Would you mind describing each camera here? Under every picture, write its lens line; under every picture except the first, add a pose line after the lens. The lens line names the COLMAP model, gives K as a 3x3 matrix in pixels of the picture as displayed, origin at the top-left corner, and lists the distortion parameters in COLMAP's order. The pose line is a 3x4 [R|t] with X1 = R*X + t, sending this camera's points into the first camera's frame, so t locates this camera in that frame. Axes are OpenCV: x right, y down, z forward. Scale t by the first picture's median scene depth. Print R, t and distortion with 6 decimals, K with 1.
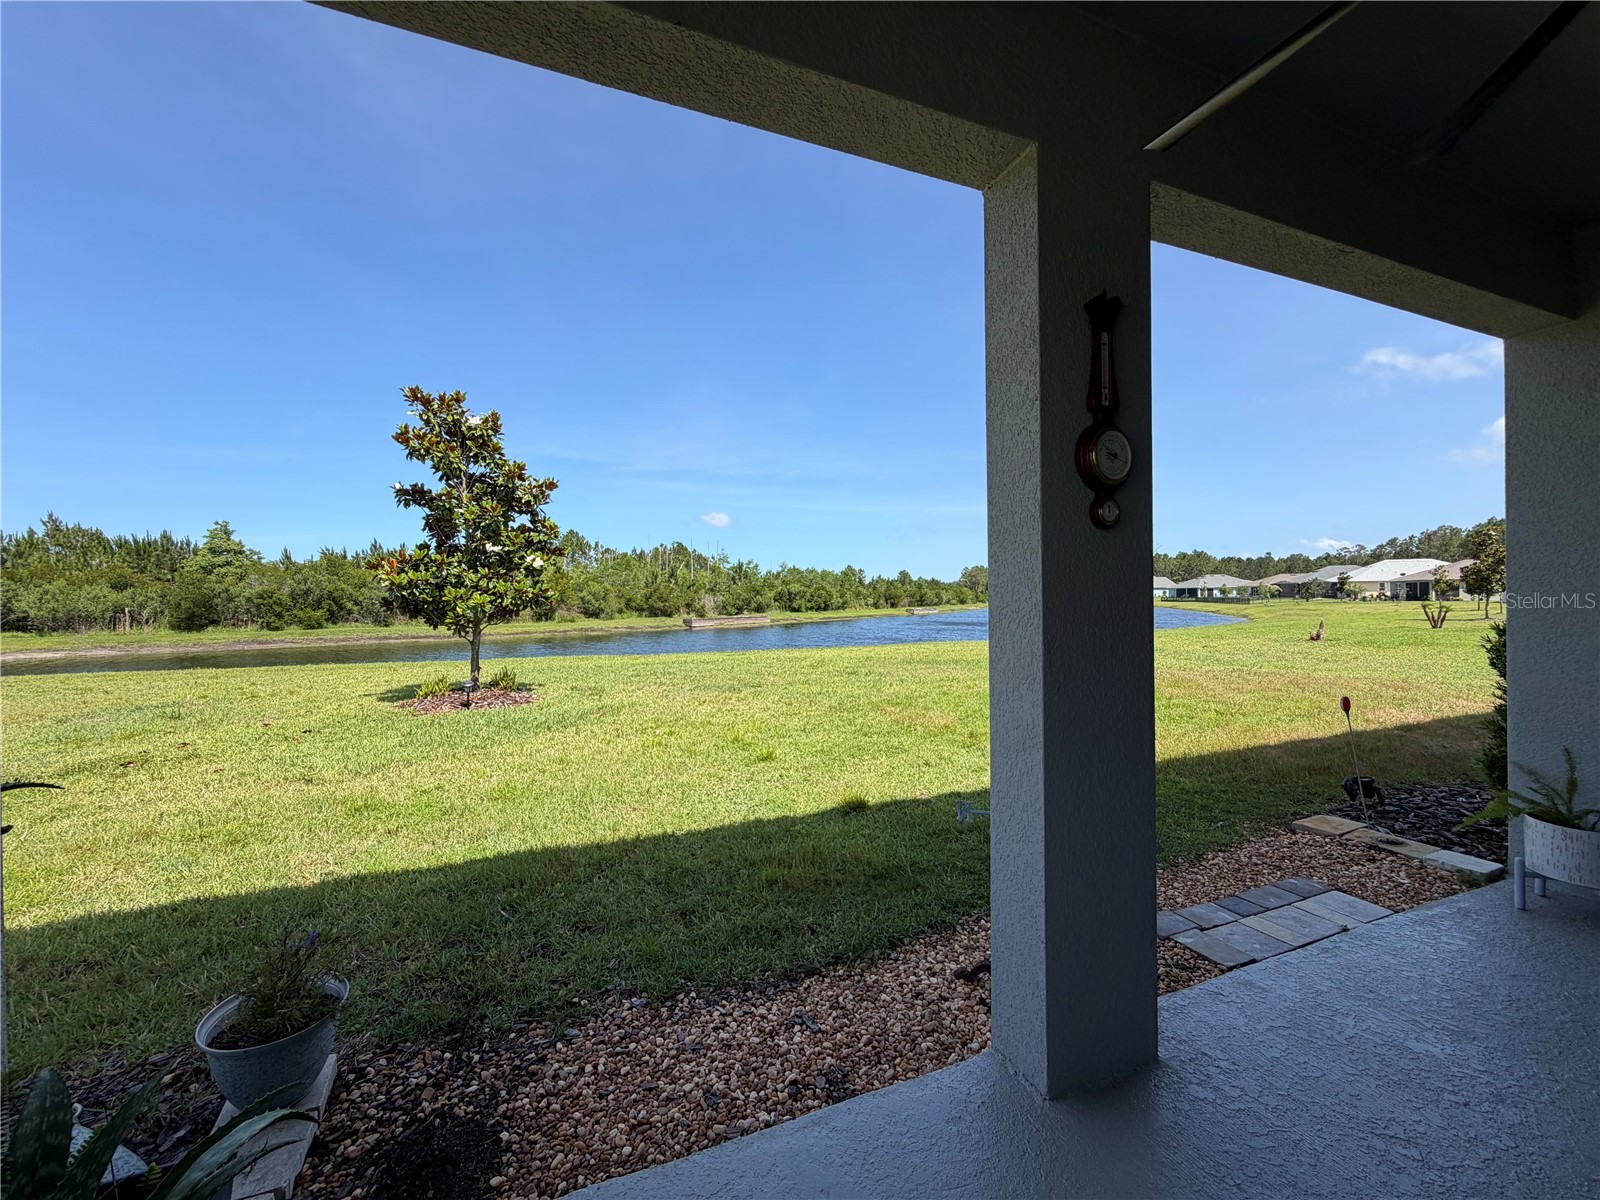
lens RADIAL K [[637.0, 0, 796.2], [0, 637.0, 601.0], [0, 0, 1]] dist [0.000264, 0.000221]
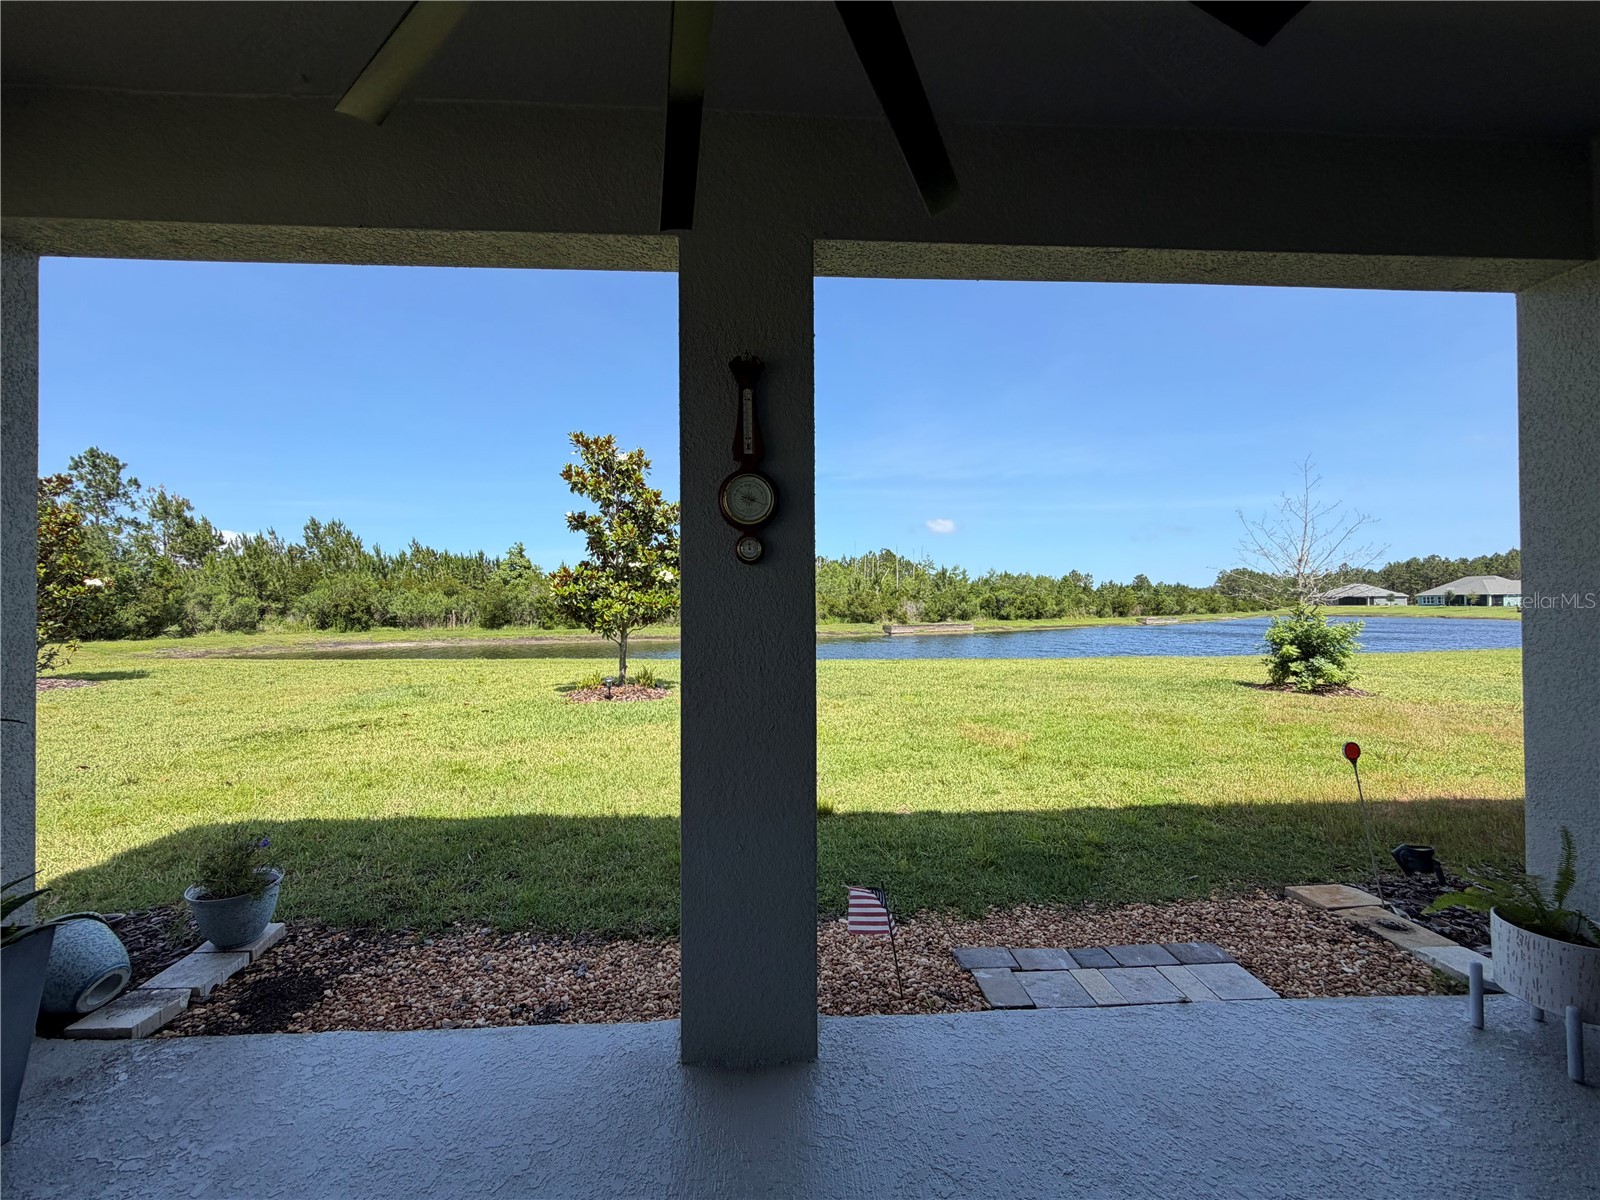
lens RADIAL K [[637.0, 0, 796.2], [0, 637.0, 601.0], [0, 0, 1]] dist [0.000264, 0.000221]
pose [[0.944603, 0.004002, -0.328191, 0.182252], [-0.007162, 0.999939, -0.008421, -0.007923], [0.328137, 0.010305, 0.944574, -0.004819]]
